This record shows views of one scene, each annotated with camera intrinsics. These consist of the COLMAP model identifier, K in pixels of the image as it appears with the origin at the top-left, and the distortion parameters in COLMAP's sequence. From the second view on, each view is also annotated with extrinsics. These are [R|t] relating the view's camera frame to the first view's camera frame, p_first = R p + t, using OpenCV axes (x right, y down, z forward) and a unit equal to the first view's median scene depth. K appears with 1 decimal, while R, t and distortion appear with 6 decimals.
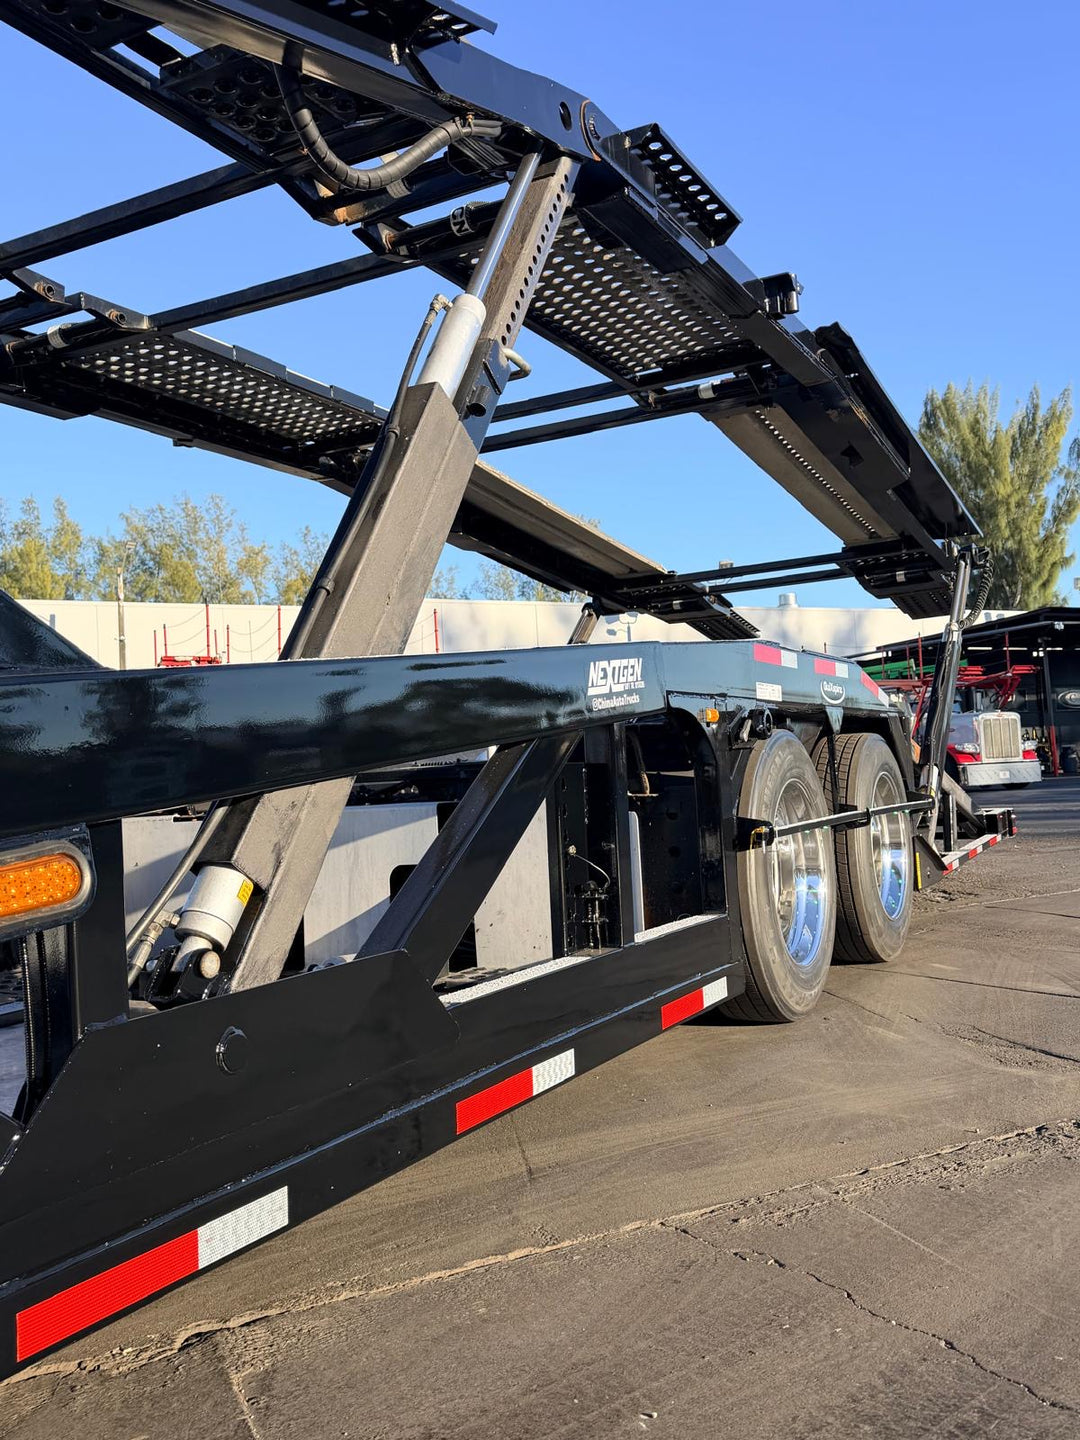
lens RADIAL K [[1218.1, 0, 541.7], [0, 1218.1, 724.2], [0, 0, 1]] dist [0.029363, -0.024816]
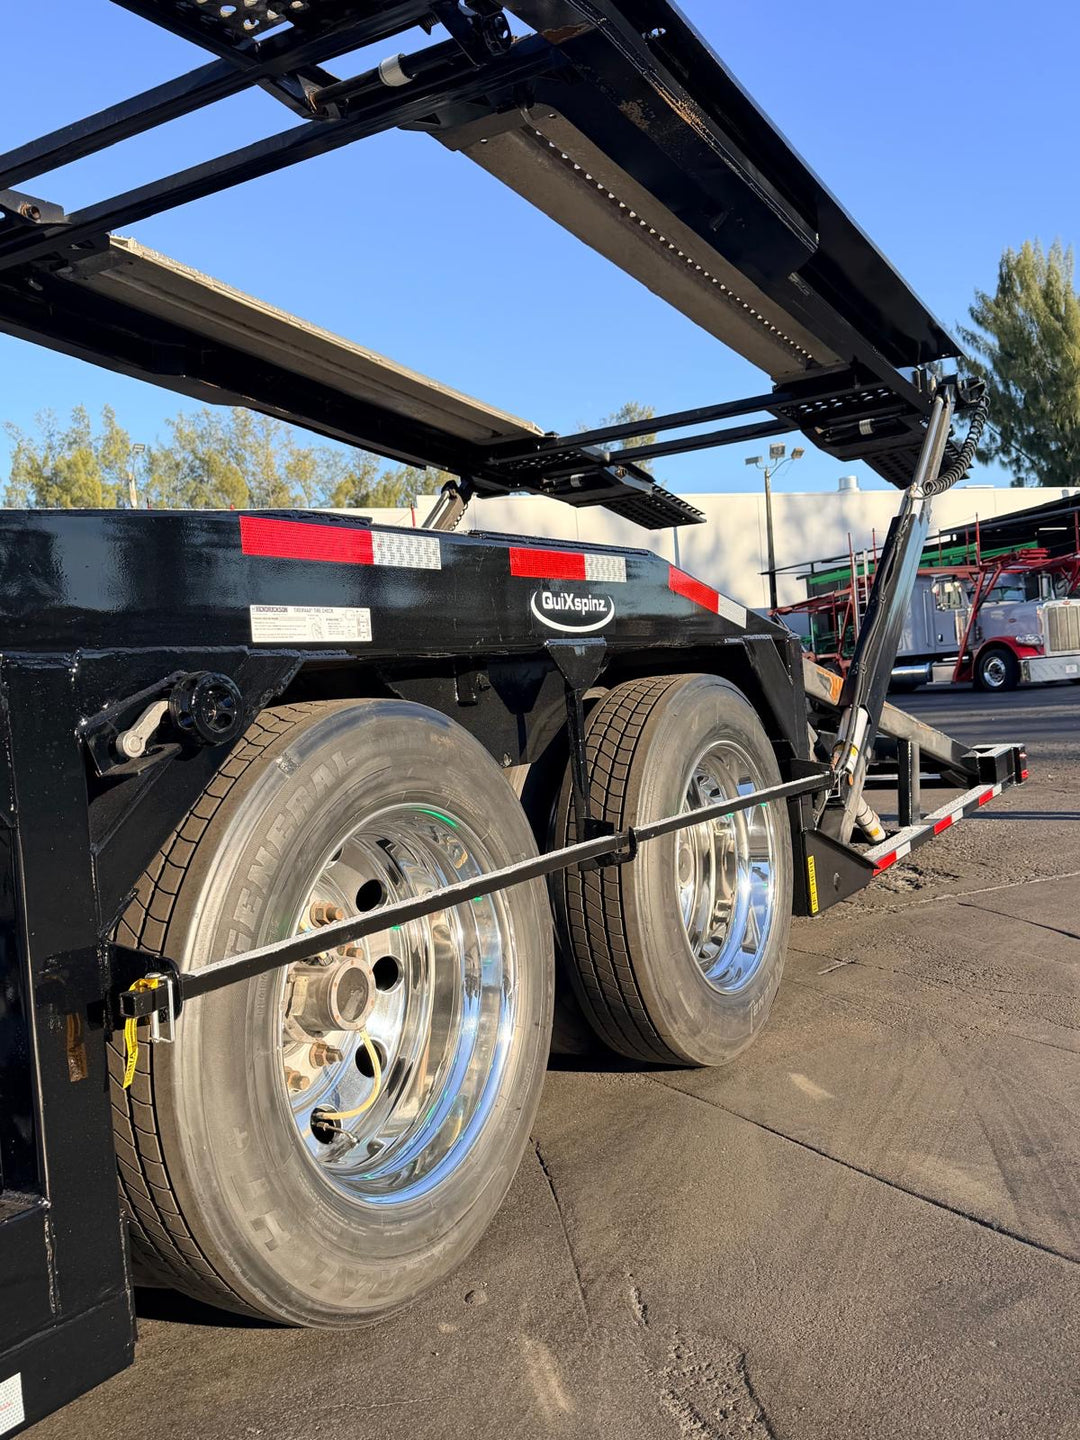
lens RADIAL K [[1218.1, 0, 547.6], [0, 1218.1, 725.9], [0, 0, 1]] dist [0.029363, -0.024816]
pose [[0.998171, -0.024441, -0.055300, 0.135374], [0.029030, 0.996063, 0.083766, -0.010924], [0.053035, -0.085218, 0.994950, 0.246283]]
